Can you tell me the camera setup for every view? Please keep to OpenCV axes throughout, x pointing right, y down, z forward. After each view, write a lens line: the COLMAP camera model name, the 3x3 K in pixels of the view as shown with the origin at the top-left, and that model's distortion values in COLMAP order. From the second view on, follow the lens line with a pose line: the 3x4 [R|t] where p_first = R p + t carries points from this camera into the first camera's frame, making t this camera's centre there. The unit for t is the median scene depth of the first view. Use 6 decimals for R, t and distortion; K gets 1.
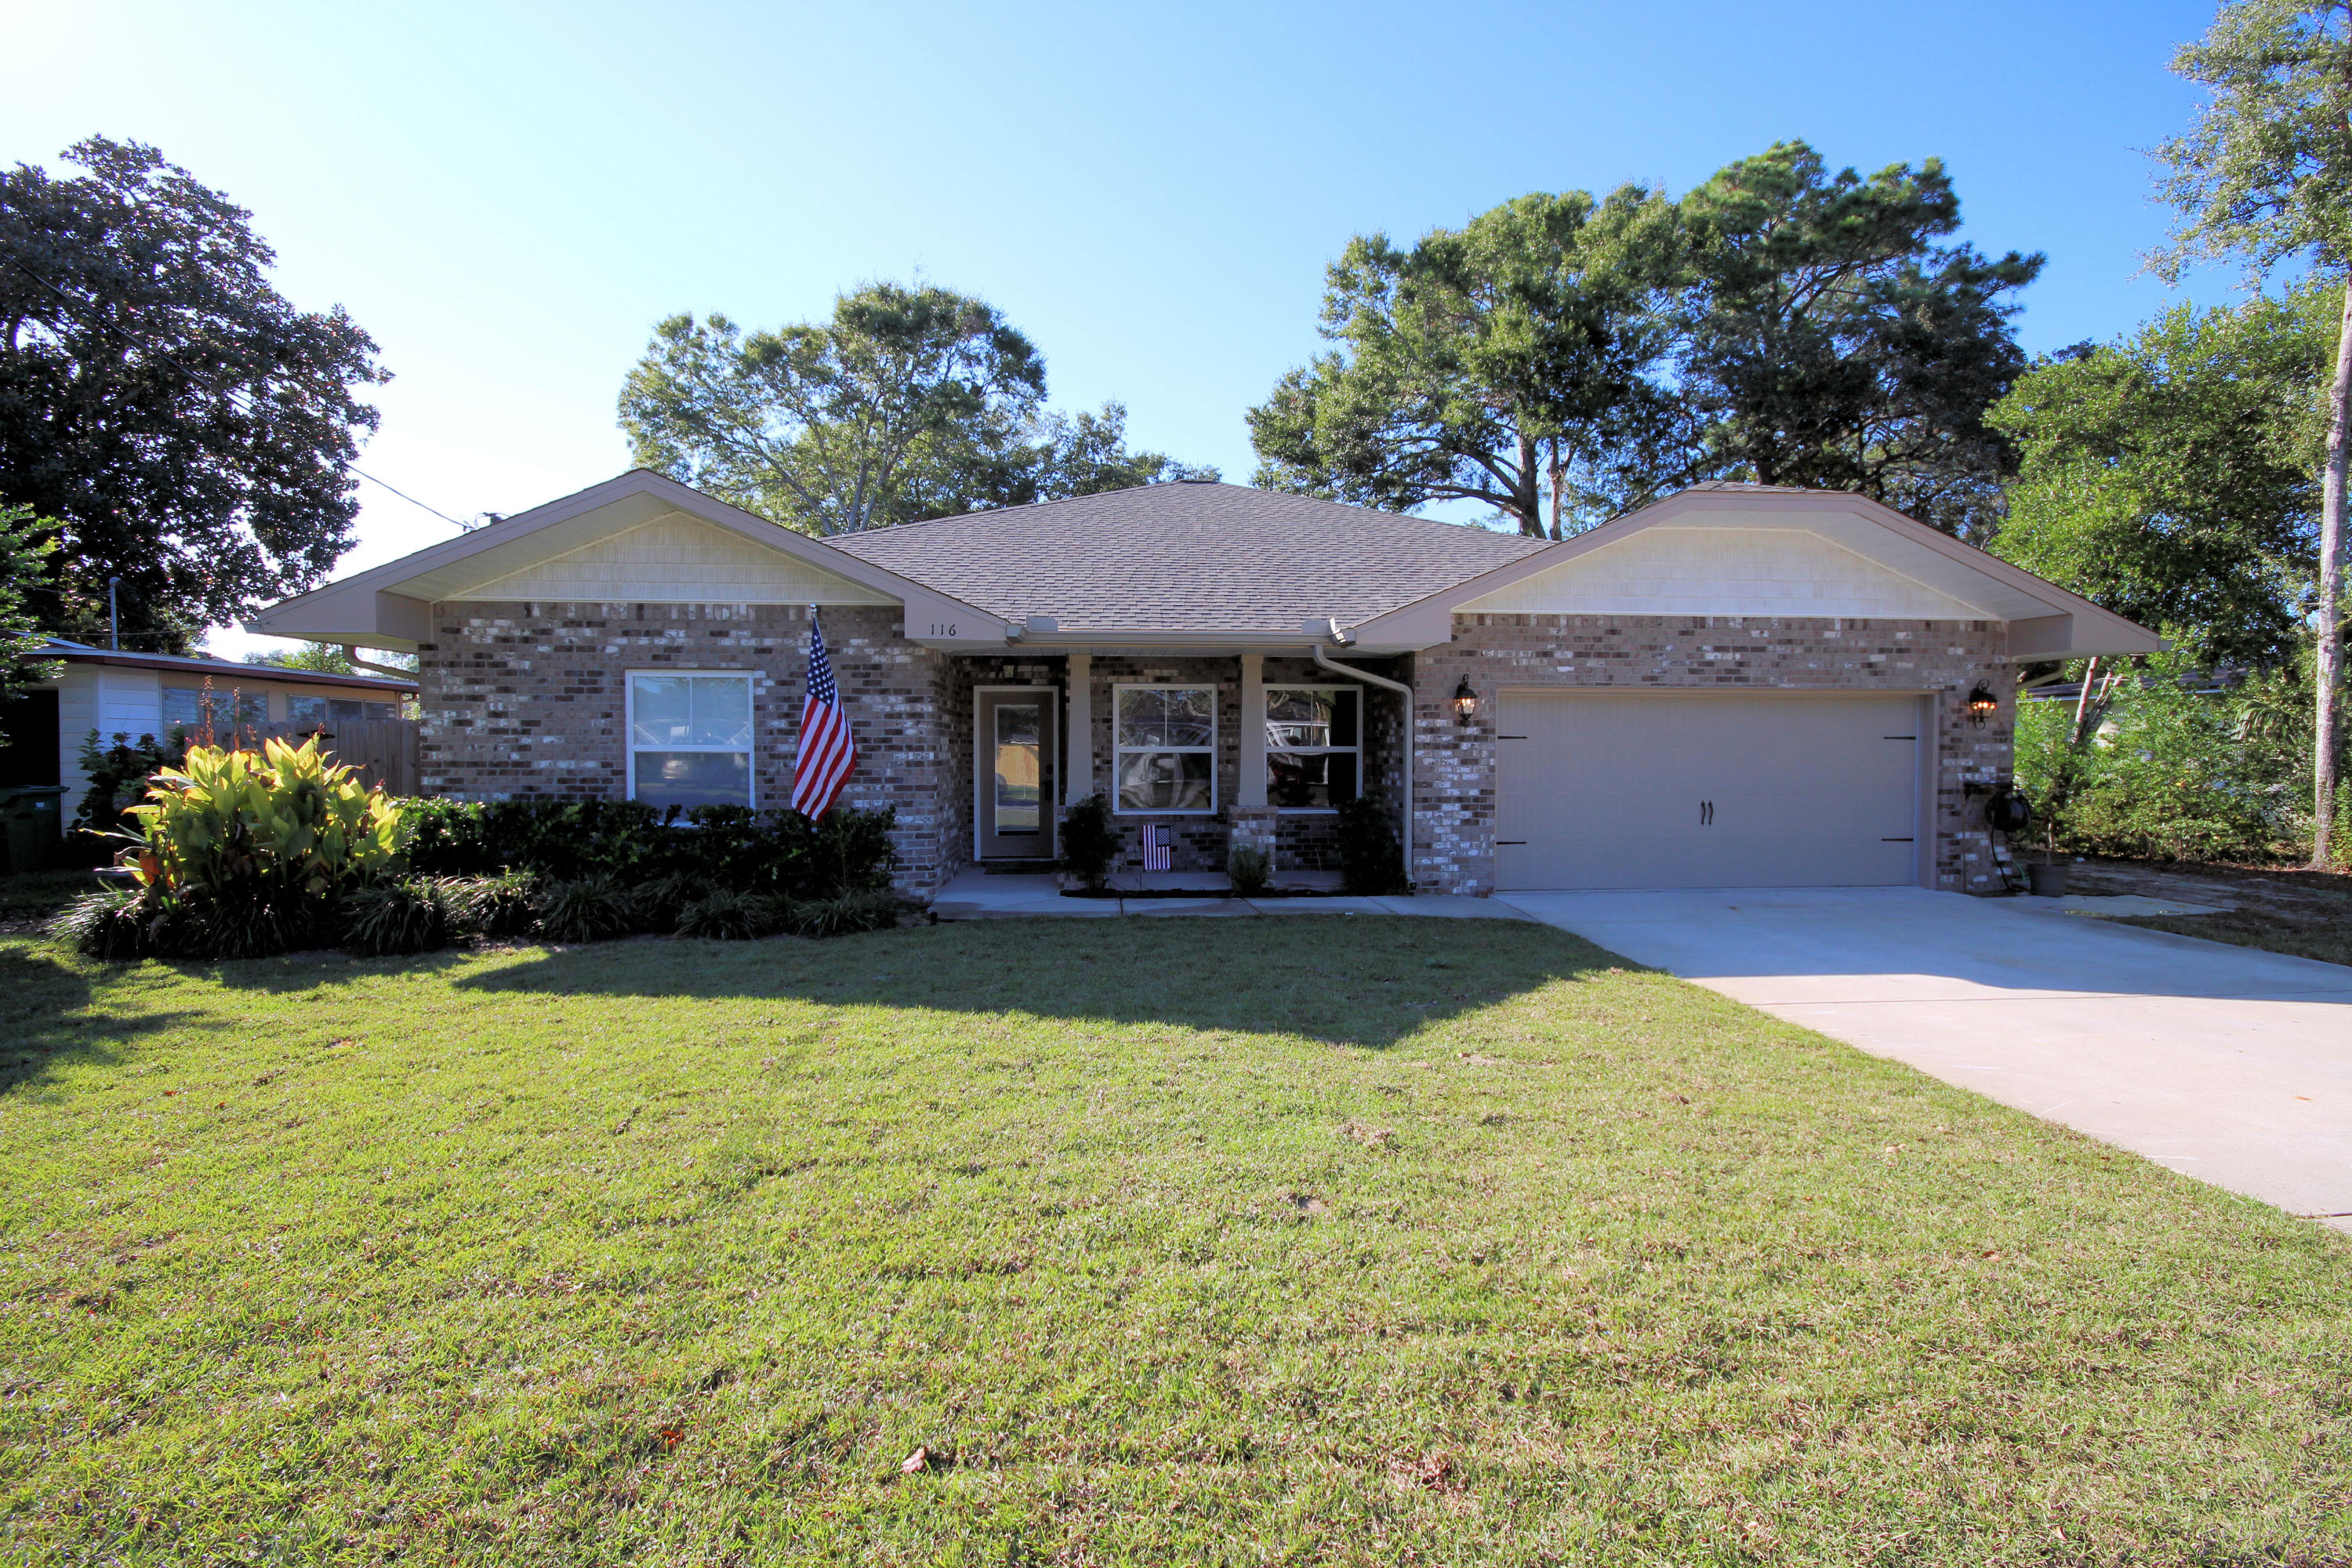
lens RADIAL K [[1088.7, 0, 1174.3], [0, 1088.7, 785.8], [0, 0, 1]] dist [0.003980, -0.006079]
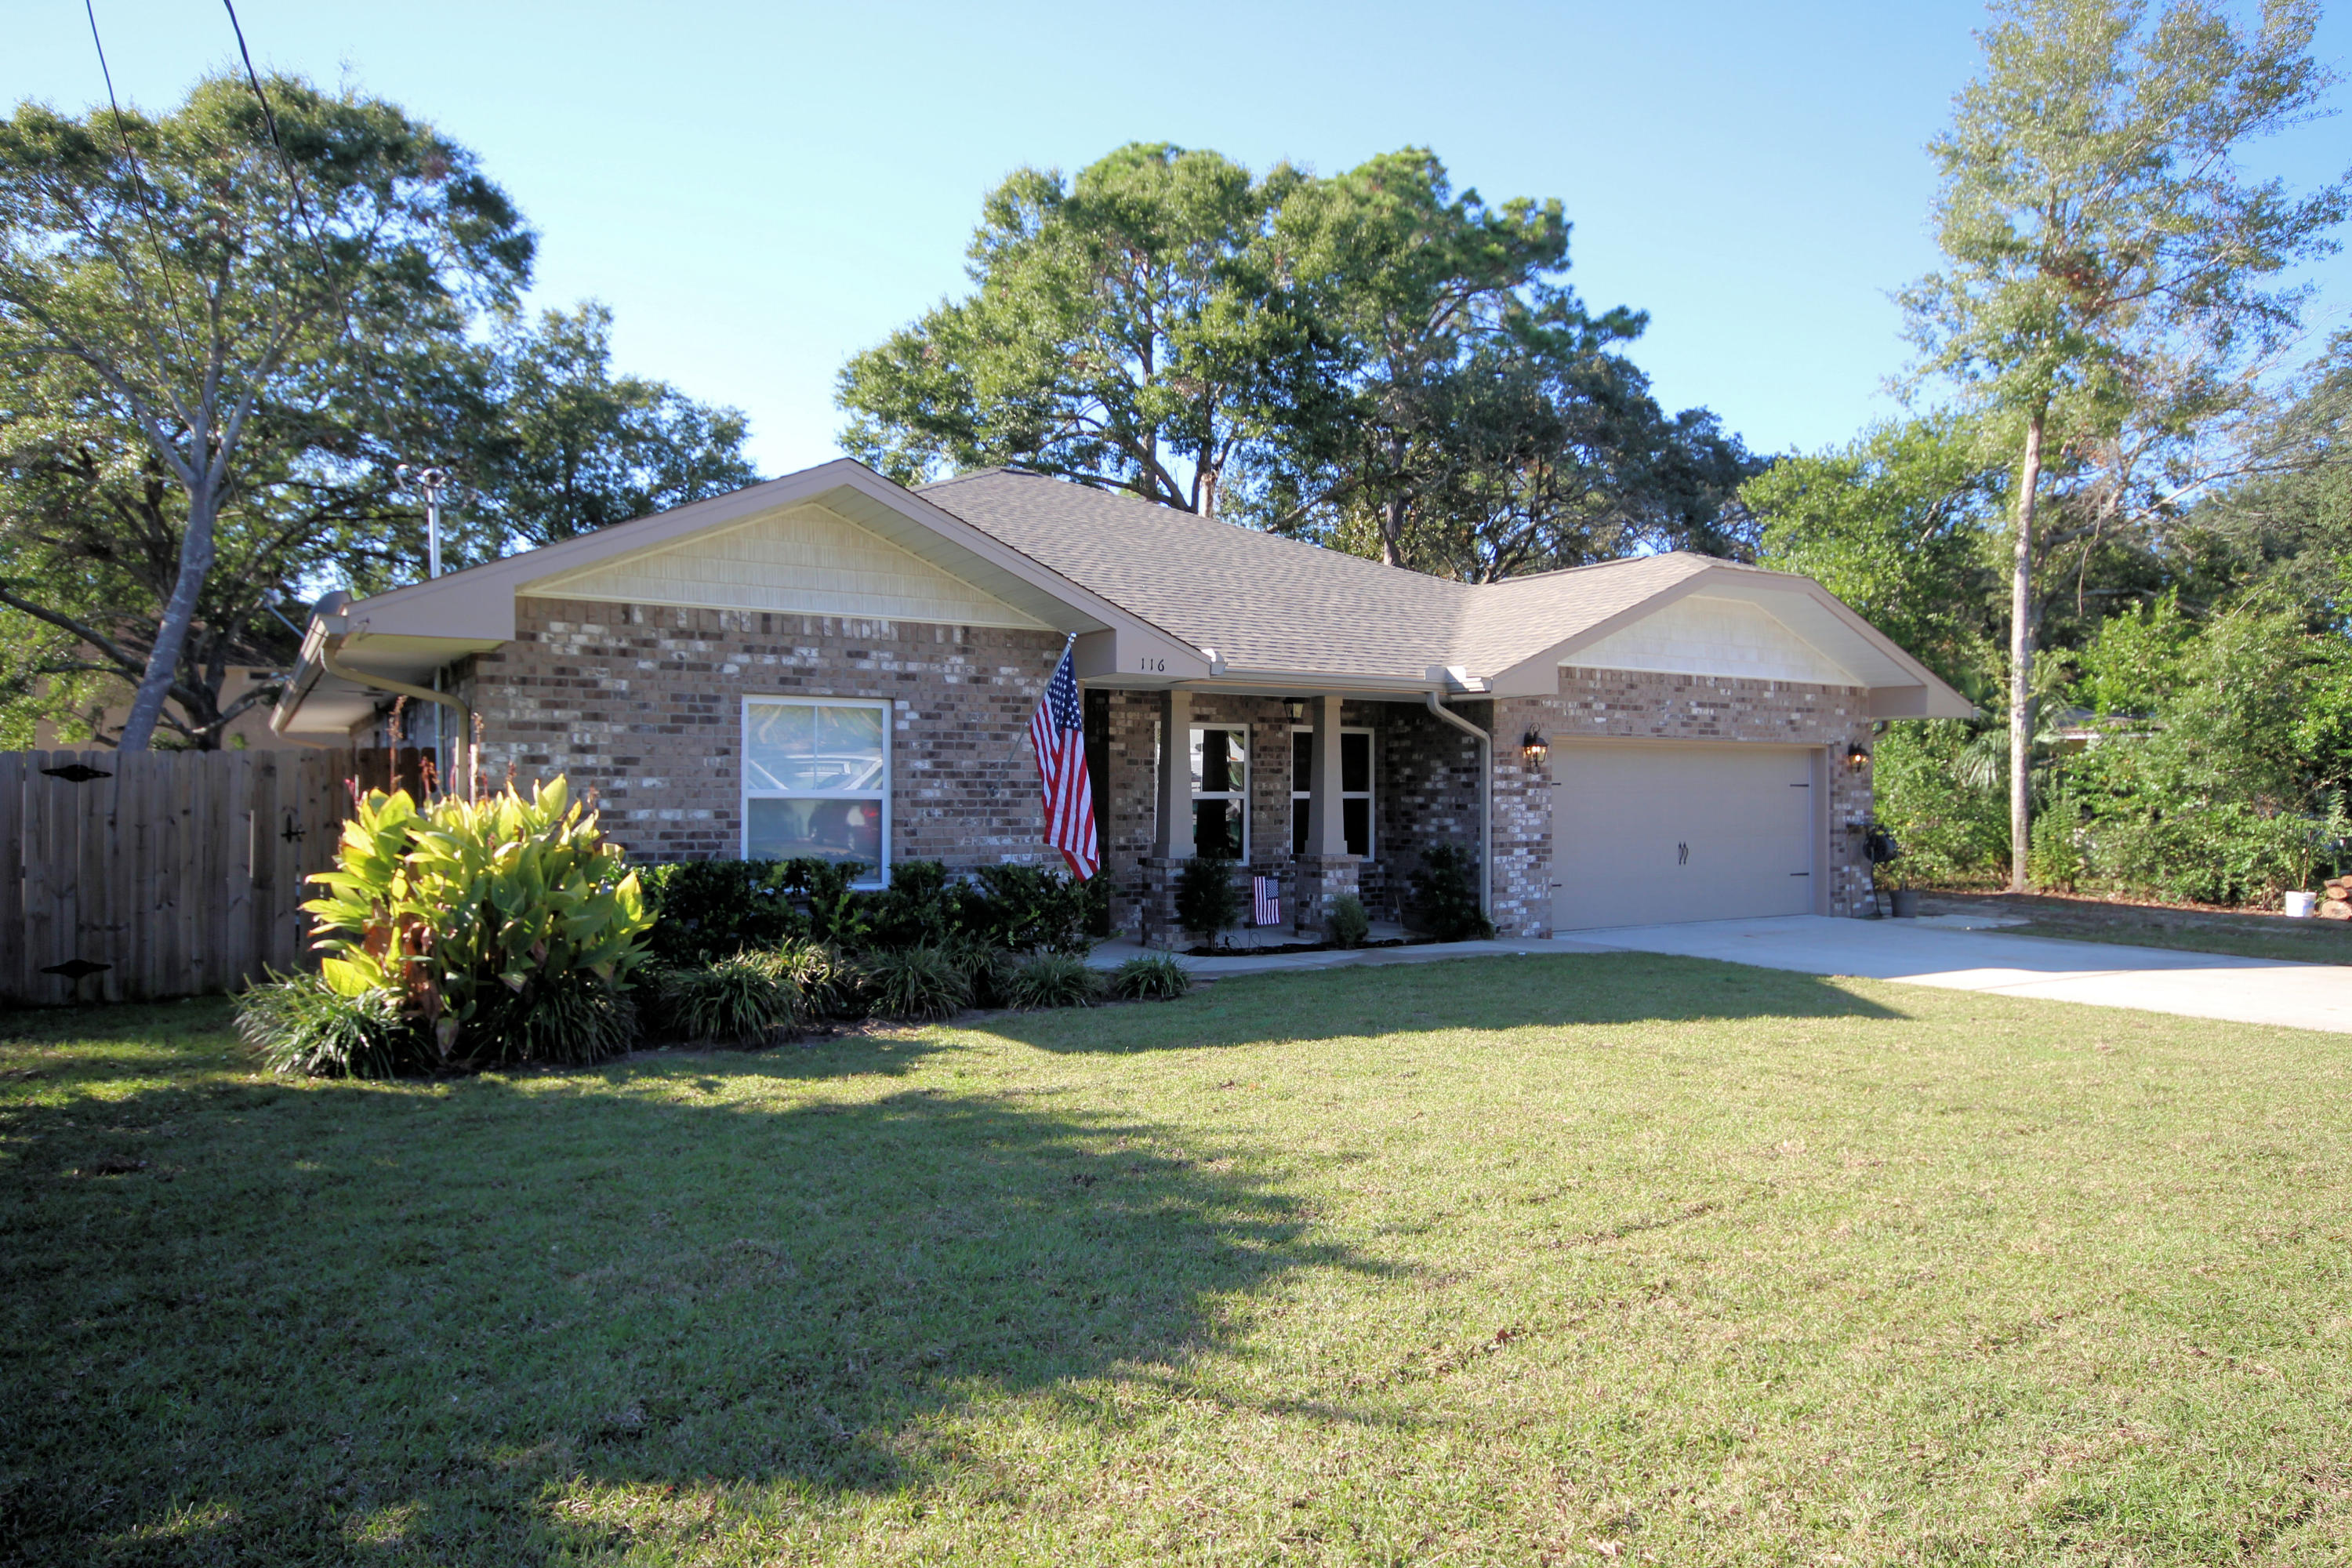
lens RADIAL K [[1504.5, 0, 1173.9], [0, 1504.5, 784.1], [0, 0, 1]] dist [0.016811, 0.007063]
pose [[0.886201, 0.003780, 0.463286, -0.682122], [0.014303, 0.999267, -0.035514, 0.001635], [-0.463080, 0.038099, 0.885497, -0.105742]]
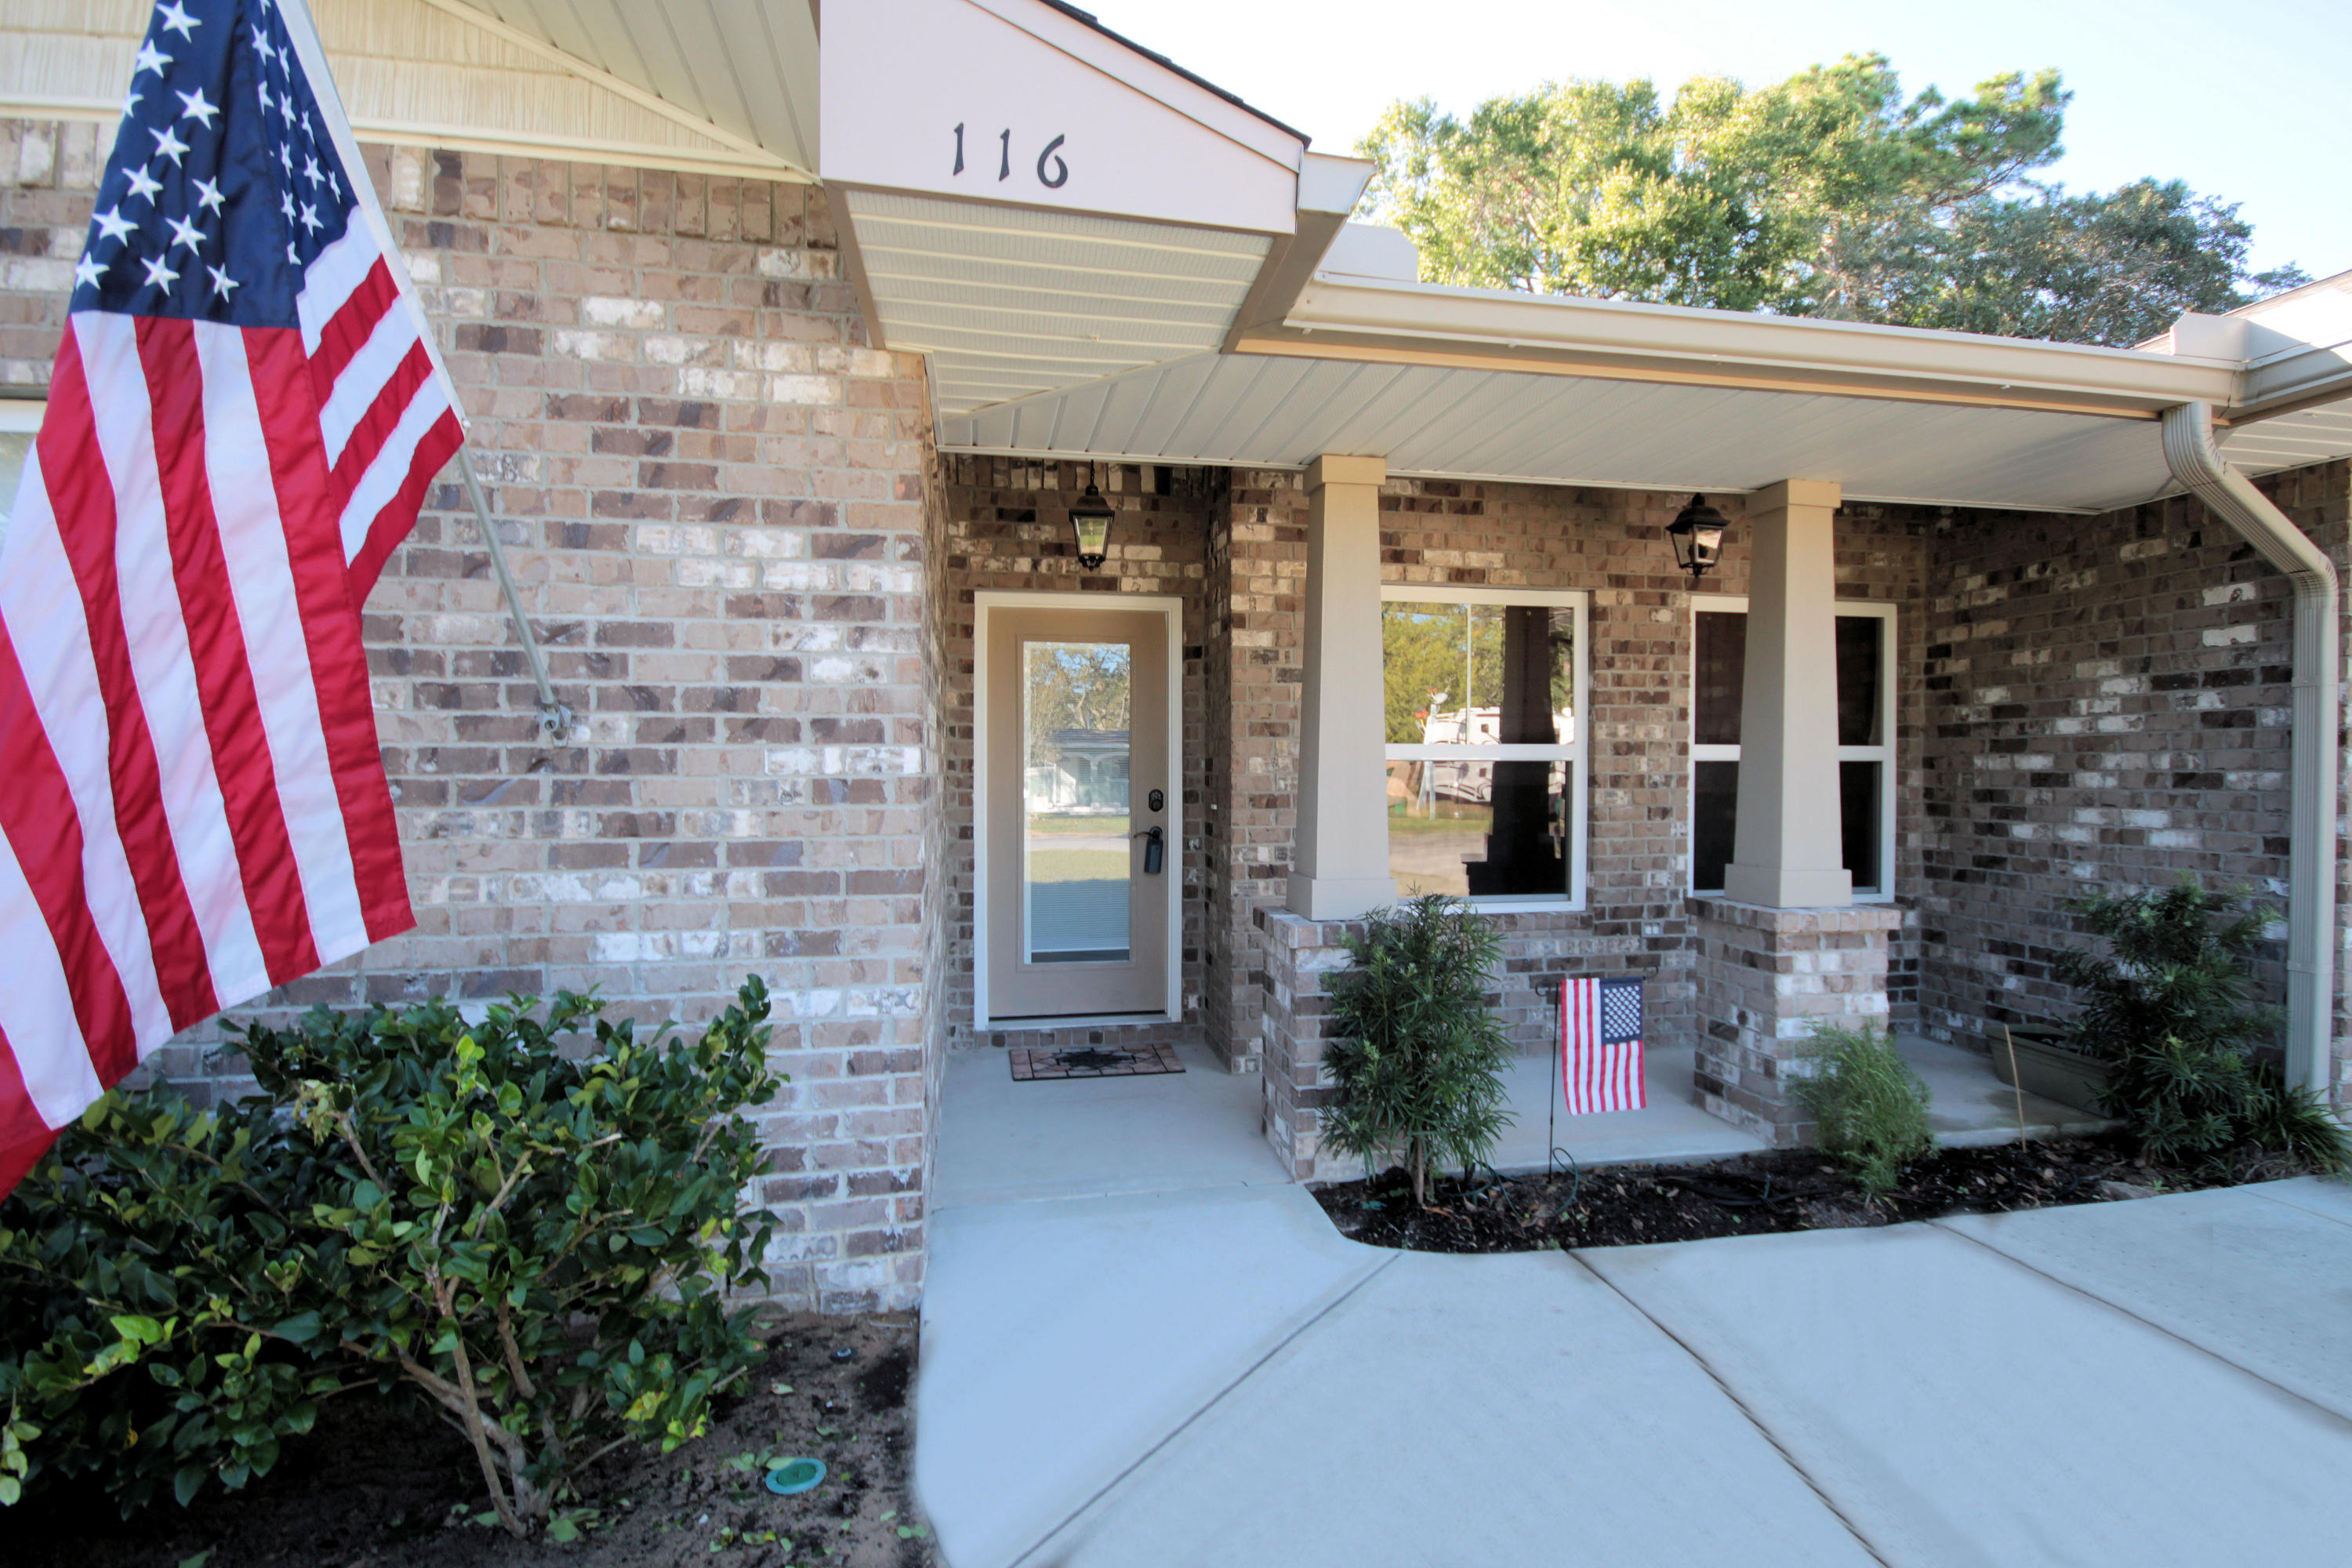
lens RADIAL K [[1088.7, 0, 1186.6], [0, 1088.7, 789.4], [0, 0, 1]] dist [0.003980, -0.006079]
pose [[0.993291, -0.001066, 0.115639, -0.177325], [0.002818, 0.999884, -0.014994, -0.015507], [-0.115610, 0.015220, 0.993178, 0.690279]]
